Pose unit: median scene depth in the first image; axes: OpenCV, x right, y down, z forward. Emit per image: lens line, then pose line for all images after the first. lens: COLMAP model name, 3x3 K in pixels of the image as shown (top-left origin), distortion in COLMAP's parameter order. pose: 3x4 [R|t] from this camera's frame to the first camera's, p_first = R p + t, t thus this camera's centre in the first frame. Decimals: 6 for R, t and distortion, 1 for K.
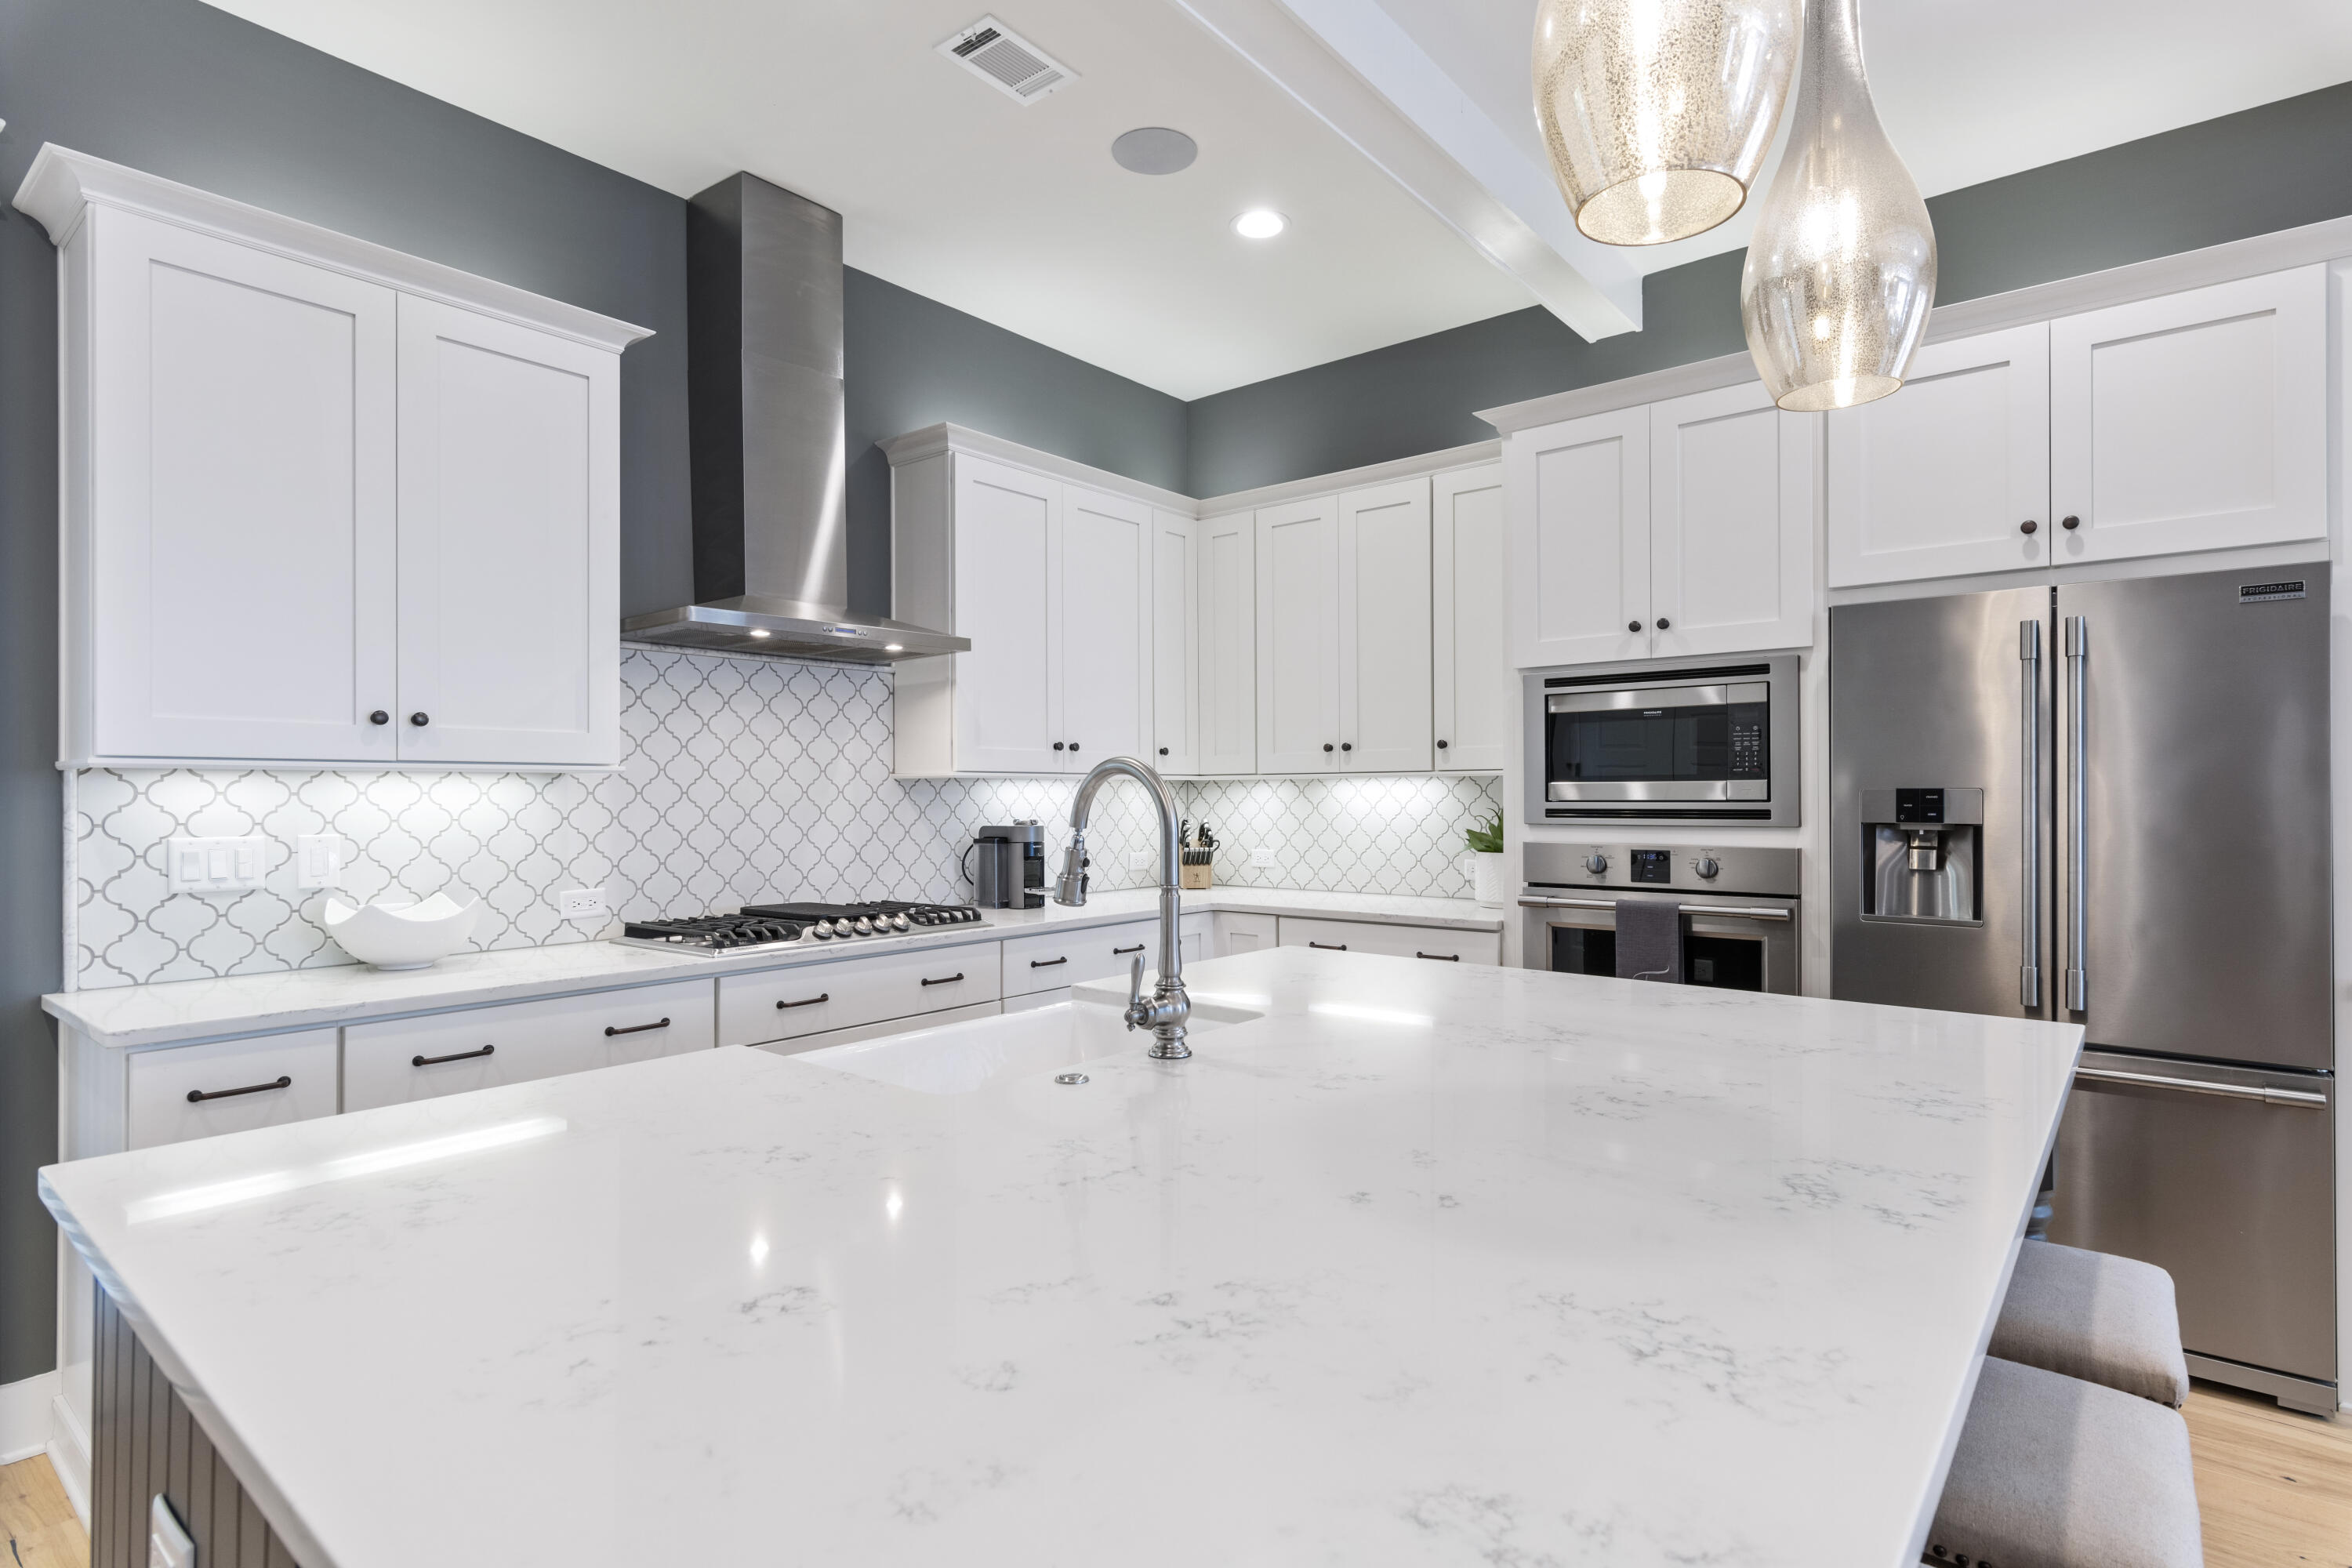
lens RADIAL K [[1154.7, 0, 1156.6], [0, 1154.7, 781.0], [0, 0, 1]] dist [0.002291, -0.000035]
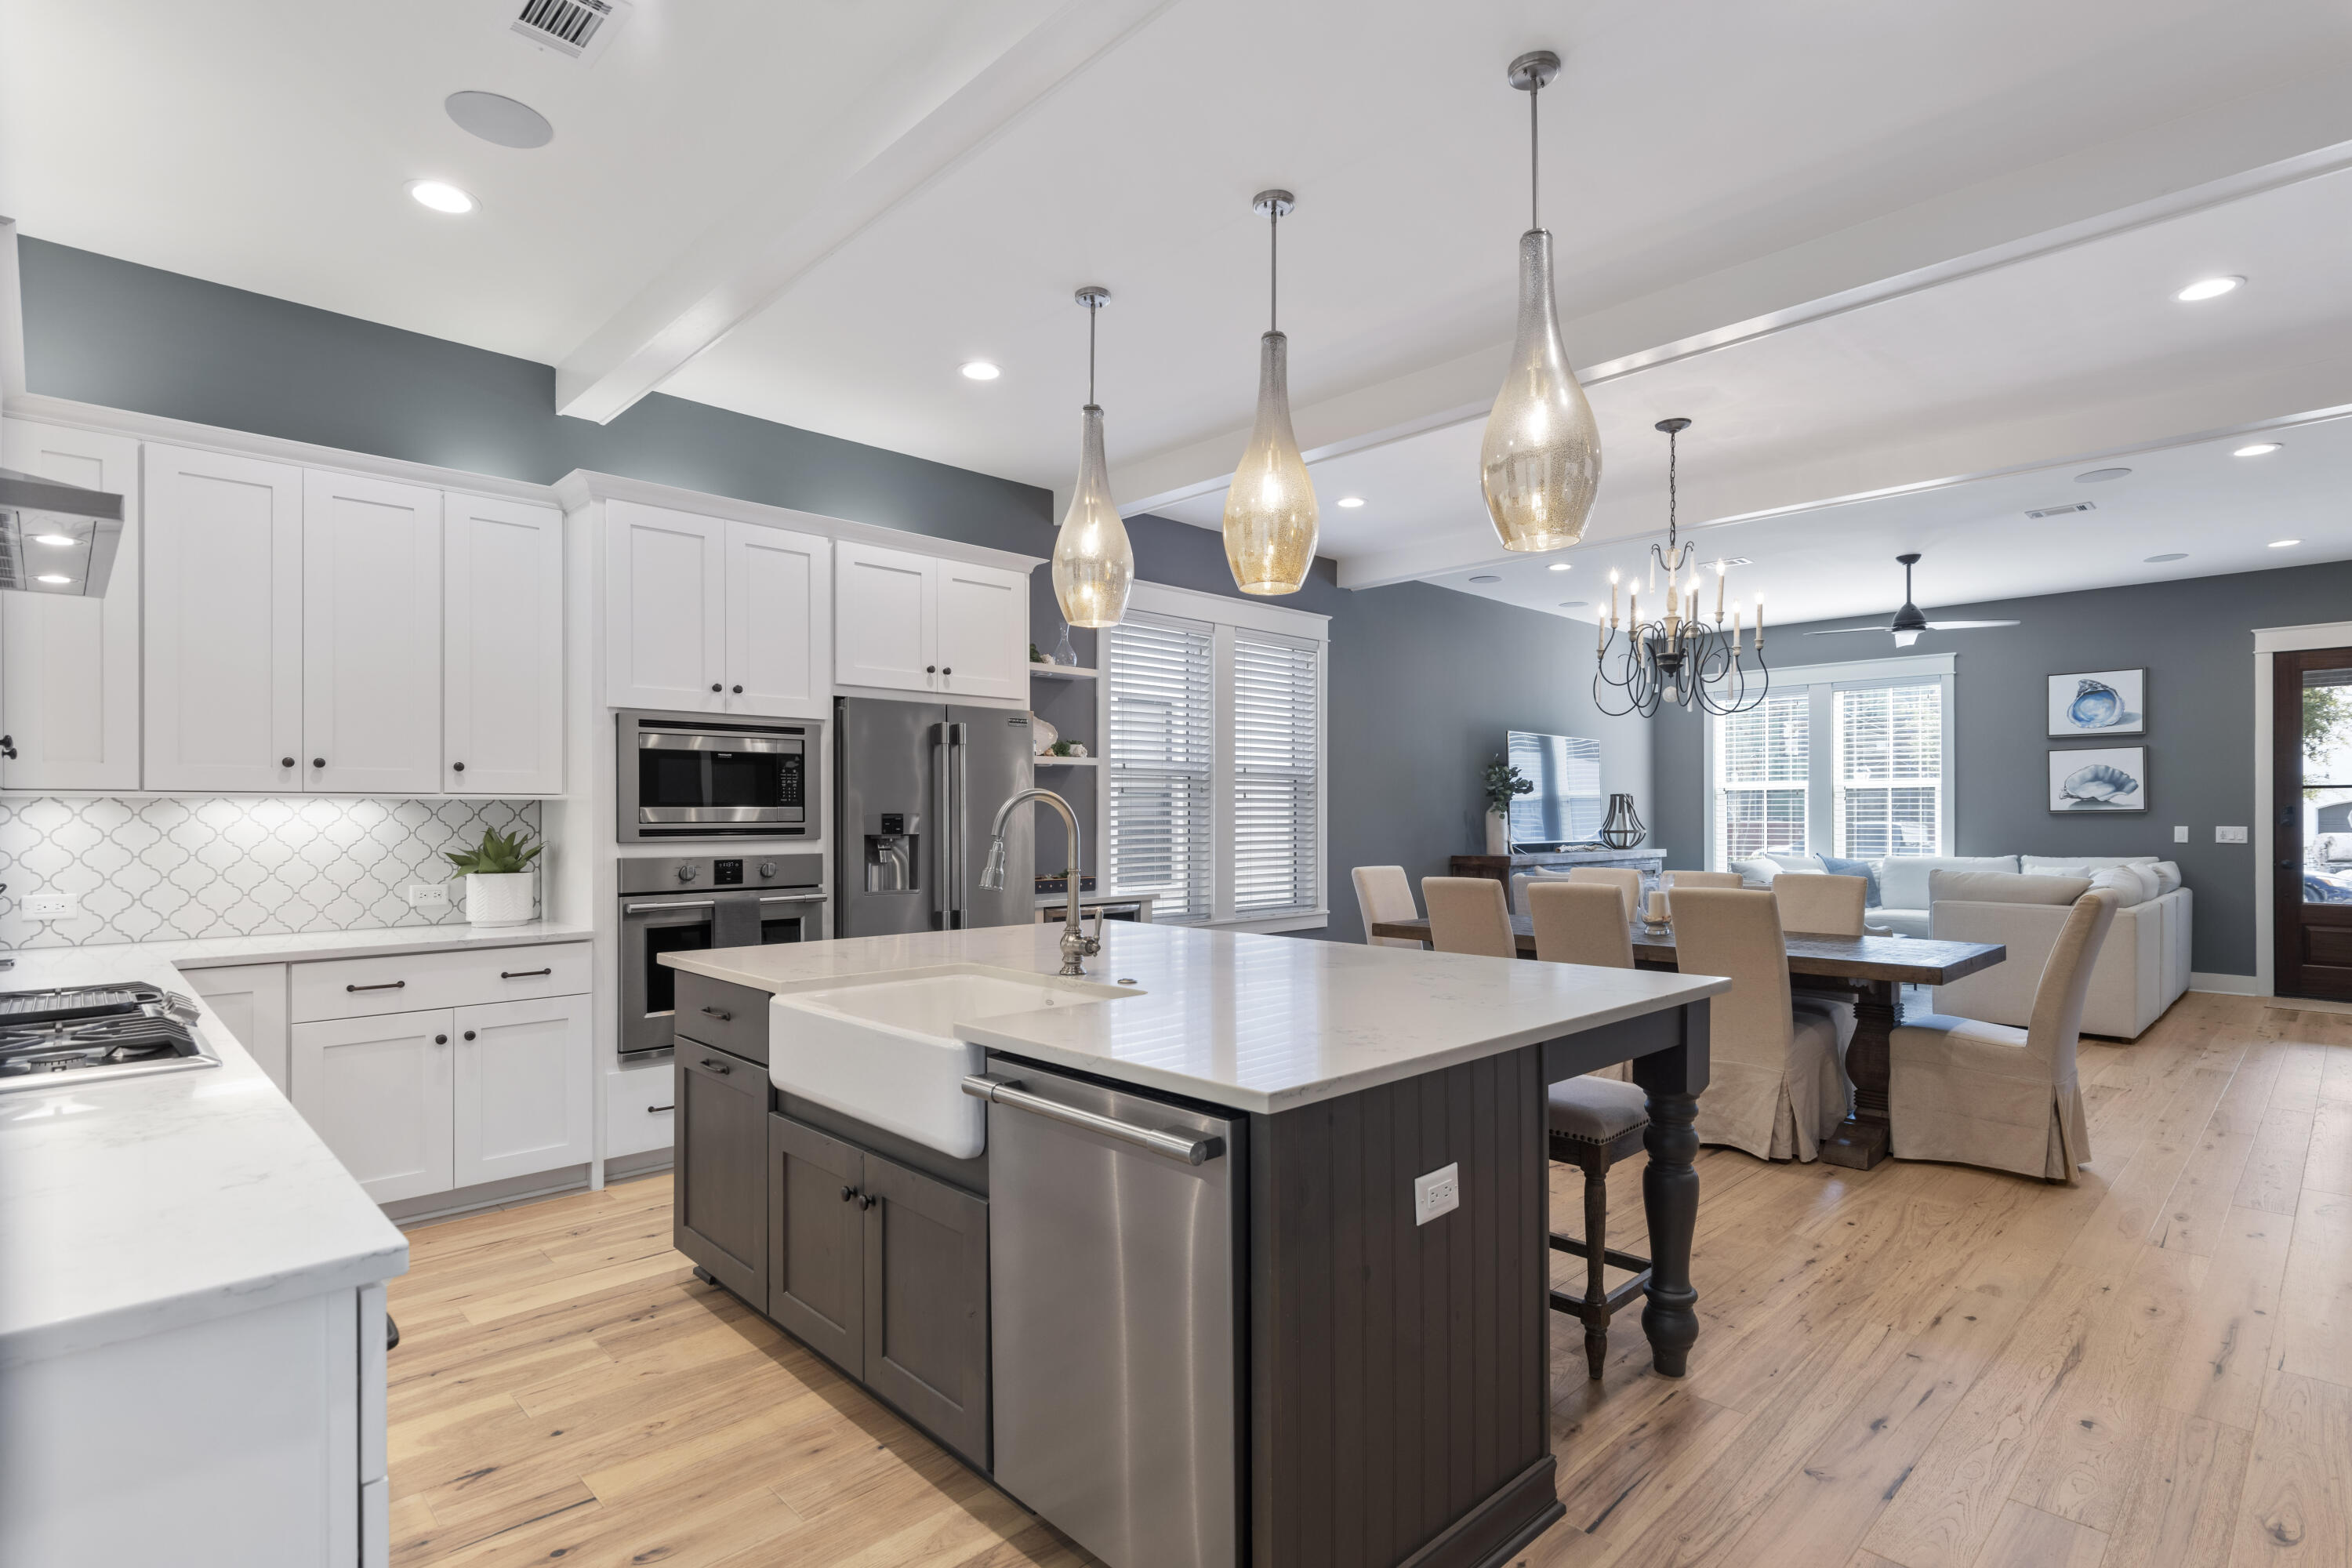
lens RADIAL K [[1154.7, 0, 1180.2], [0, 1154.7, 796.6], [0, 0, 1]] dist [0.002291, -0.000035]
pose [[0.100906, 0.016813, 0.994754, -0.816369], [-0.011377, 0.999811, -0.015745, 0.002934], [-0.994831, -0.009729, 0.101078, 0.350042]]
